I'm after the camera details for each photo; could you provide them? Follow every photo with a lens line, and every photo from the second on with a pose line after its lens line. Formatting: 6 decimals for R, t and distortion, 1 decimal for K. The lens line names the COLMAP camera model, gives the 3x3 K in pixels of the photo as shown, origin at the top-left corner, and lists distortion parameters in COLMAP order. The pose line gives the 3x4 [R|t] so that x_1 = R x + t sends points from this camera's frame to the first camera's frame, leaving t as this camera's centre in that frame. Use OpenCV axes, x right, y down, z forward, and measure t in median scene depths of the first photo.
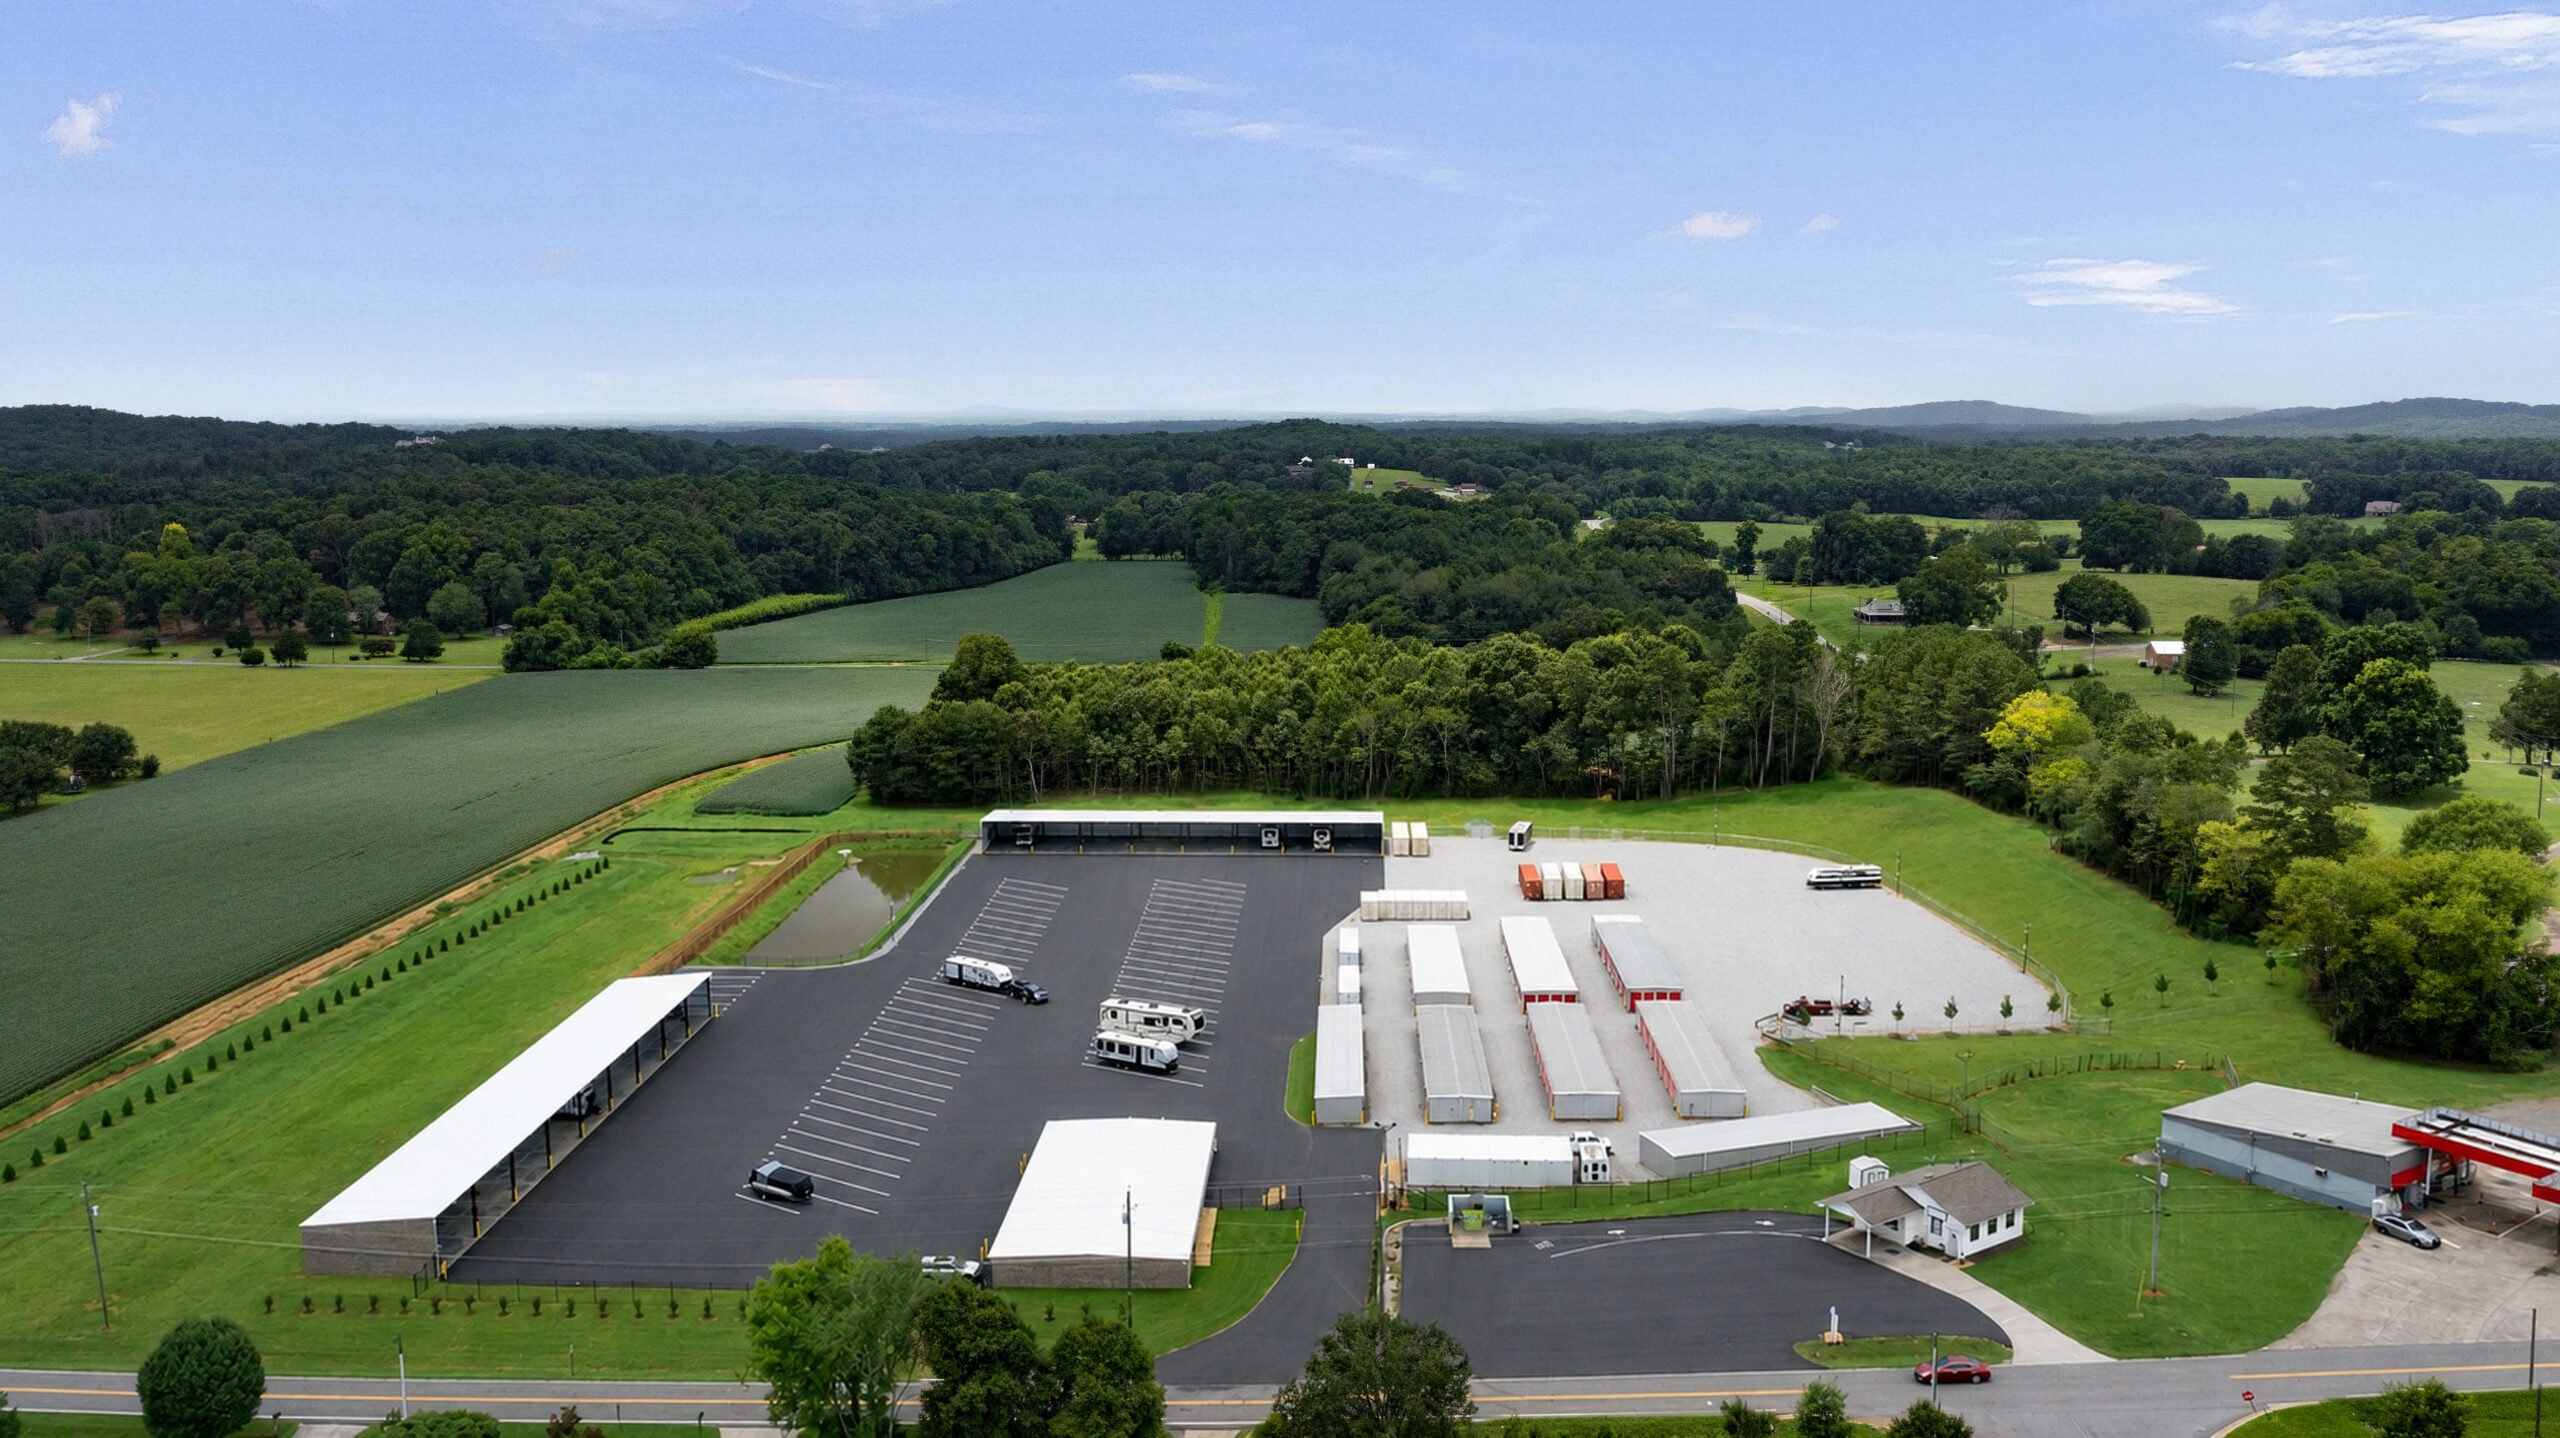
lens RADIAL K [[2069.2, 0, 1280.0], [0, 2069.2, 719.0], [0, 0, 1]] dist [-0.001017, 0.003490]
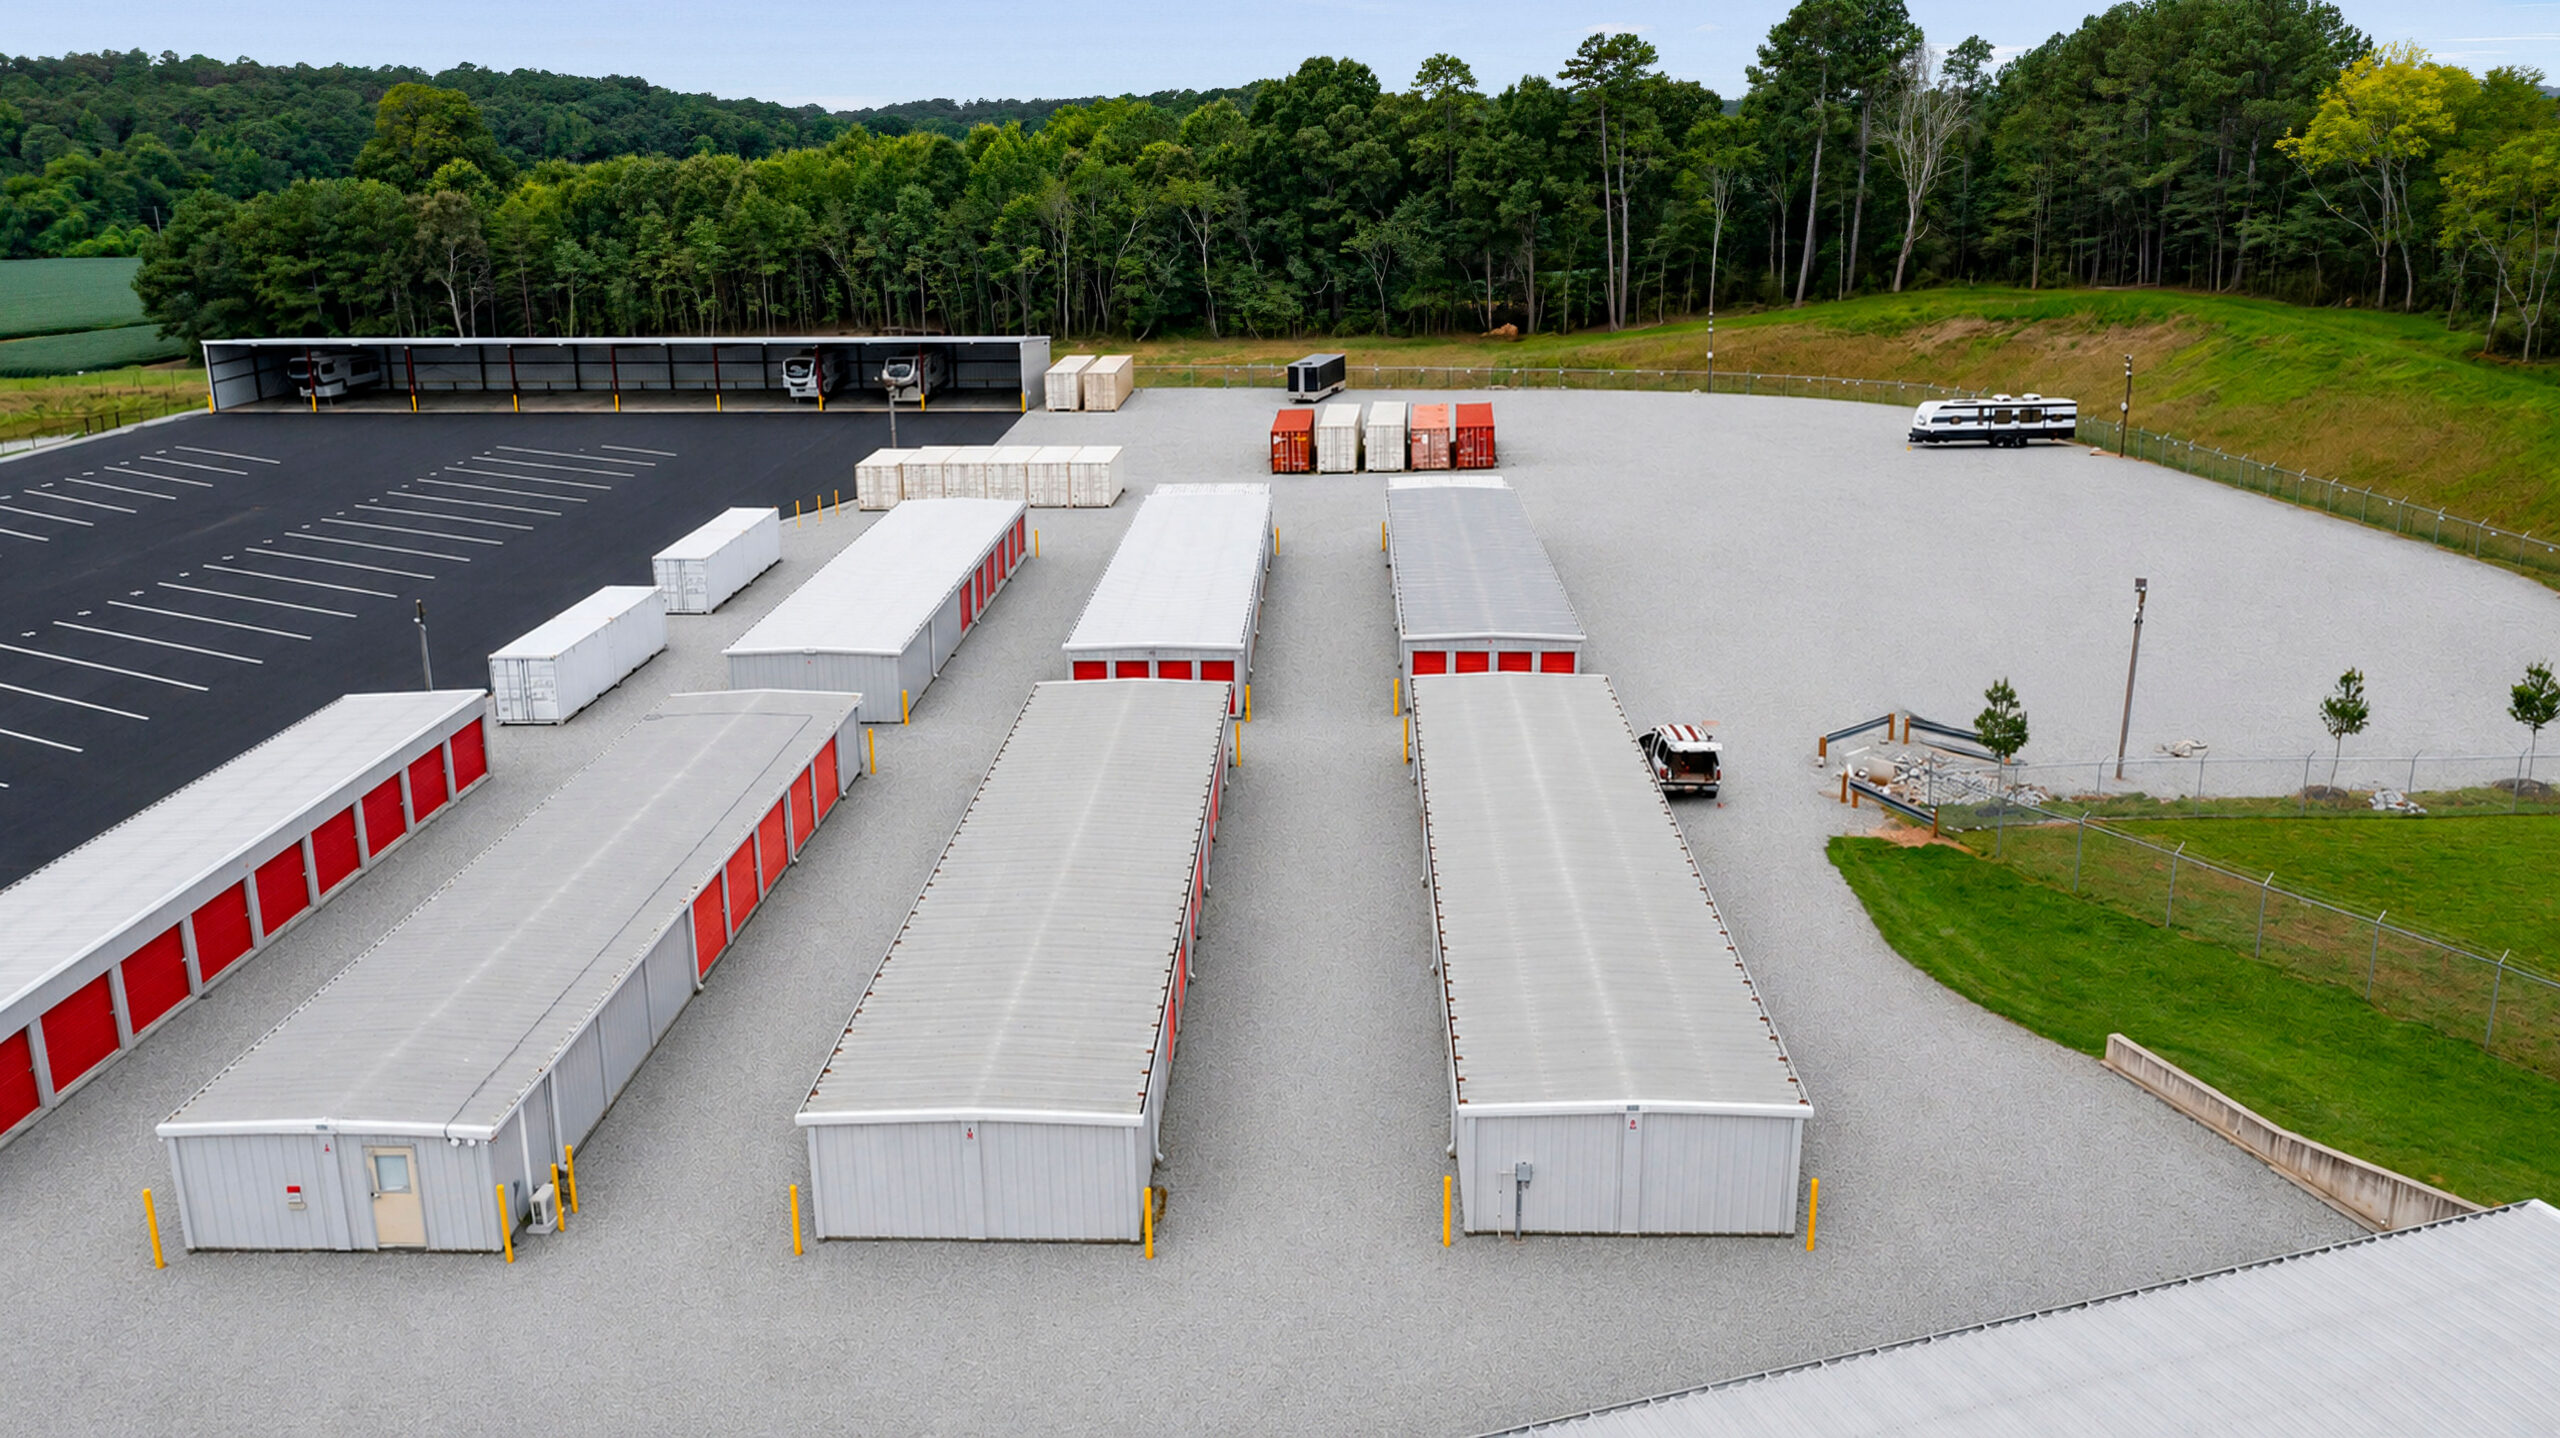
lens RADIAL K [[2069.2, 0, 1280.0], [0, 2069.2, 719.0], [0, 0, 1]] dist [-0.001017, 0.003490]
pose [[0.999992, -0.003888, 0.000972, 0.098505], [0.003731, 0.991731, 0.128282, 0.065043], [-0.001463, -0.128277, 0.991737, 0.450884]]
